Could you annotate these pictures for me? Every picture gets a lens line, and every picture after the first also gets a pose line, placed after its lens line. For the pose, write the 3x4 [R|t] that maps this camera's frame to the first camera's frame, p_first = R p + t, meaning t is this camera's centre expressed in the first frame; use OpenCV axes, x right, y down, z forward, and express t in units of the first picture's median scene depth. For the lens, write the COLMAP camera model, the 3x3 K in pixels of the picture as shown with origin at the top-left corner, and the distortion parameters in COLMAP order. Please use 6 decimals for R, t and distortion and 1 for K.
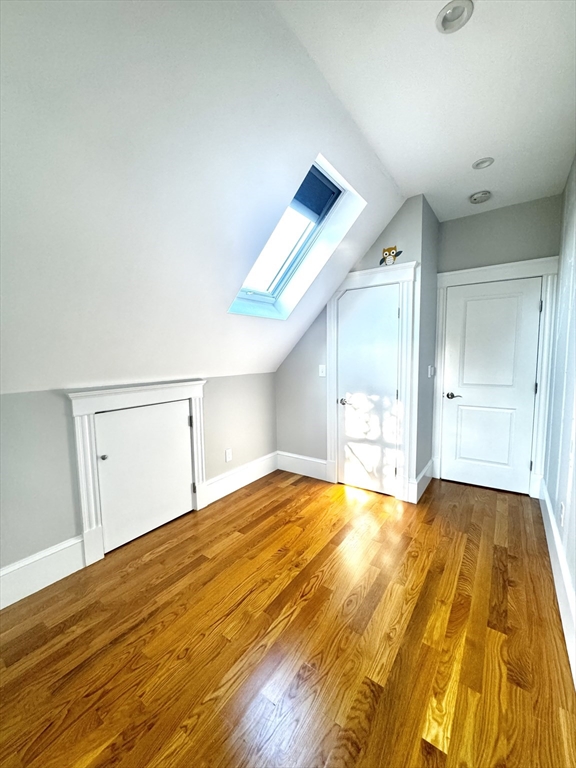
lens RADIAL K [[307.5, 0, 288.1], [0, 307.5, 382.9], [0, 0, 1]] dist [0.000728, 0.000092]
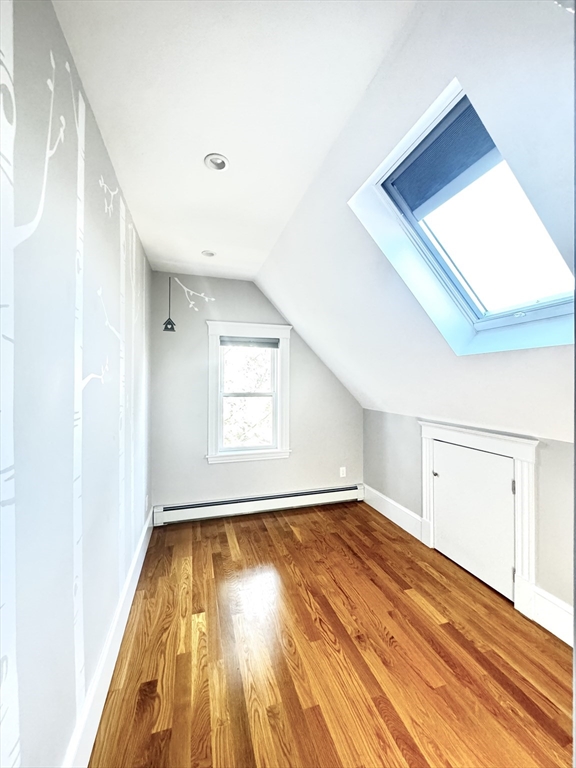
lens RADIAL K [[307.5, 0, 289.2], [0, 307.5, 384.2], [0, 0, 1]] dist [0.000728, 0.000092]
pose [[-0.602209, 0.014519, -0.798207, 0.911738], [-0.070654, 0.994942, 0.071403, -0.213458], [0.795206, 0.099396, -0.598137, 1.365388]]
